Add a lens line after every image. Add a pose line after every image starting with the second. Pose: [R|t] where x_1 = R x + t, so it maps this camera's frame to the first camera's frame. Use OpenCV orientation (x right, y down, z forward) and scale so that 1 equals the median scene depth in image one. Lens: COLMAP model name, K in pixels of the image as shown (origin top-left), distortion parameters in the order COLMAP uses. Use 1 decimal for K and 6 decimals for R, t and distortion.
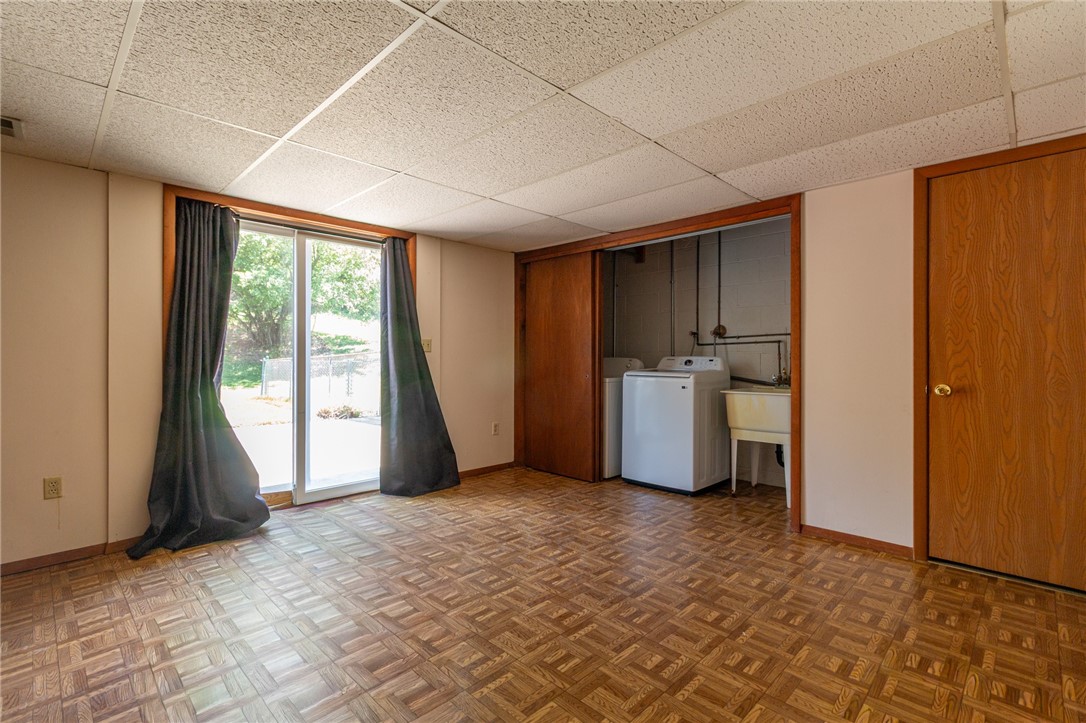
lens RADIAL K [[502.2, 0, 543.0], [0, 502.2, 361.5], [0, 0, 1]] dist [-0.009981, 0.000150]
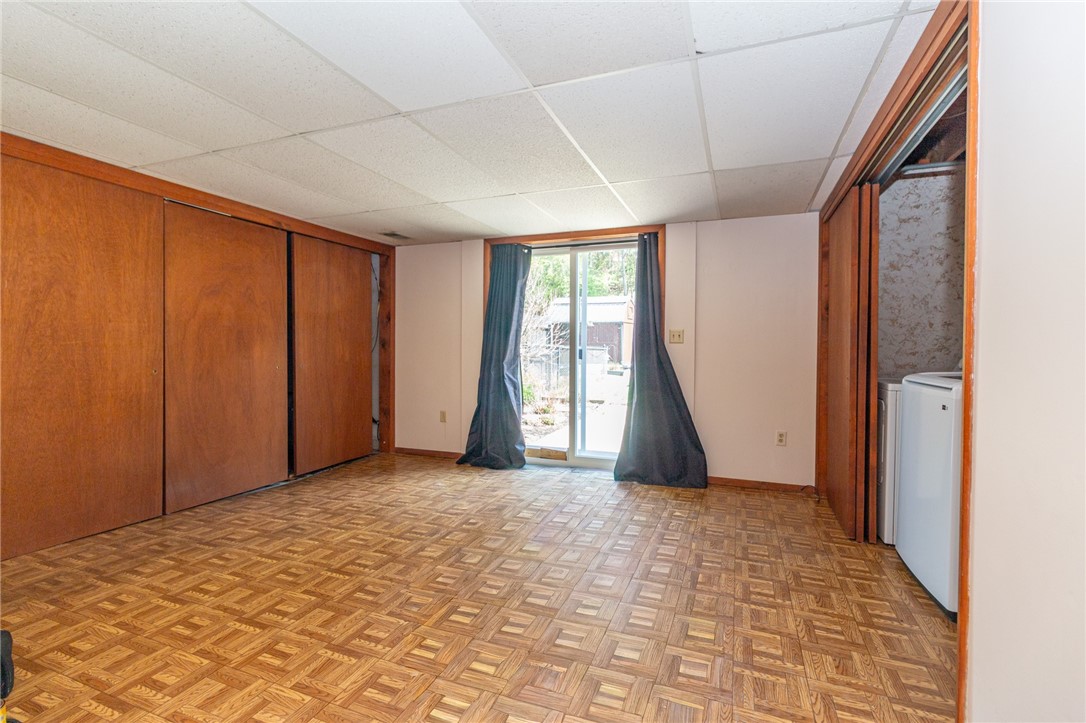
lens RADIAL K [[500.1, 0, 543.6], [0, 500.1, 354.3], [0, 0, 1]] dist [0.000688, 0.001144]
pose [[0.392076, 0.015343, -0.919805, 0.641890], [-0.014626, 0.999838, 0.010443, -0.003694], [0.919816, 0.009359, 0.392238, 0.437473]]
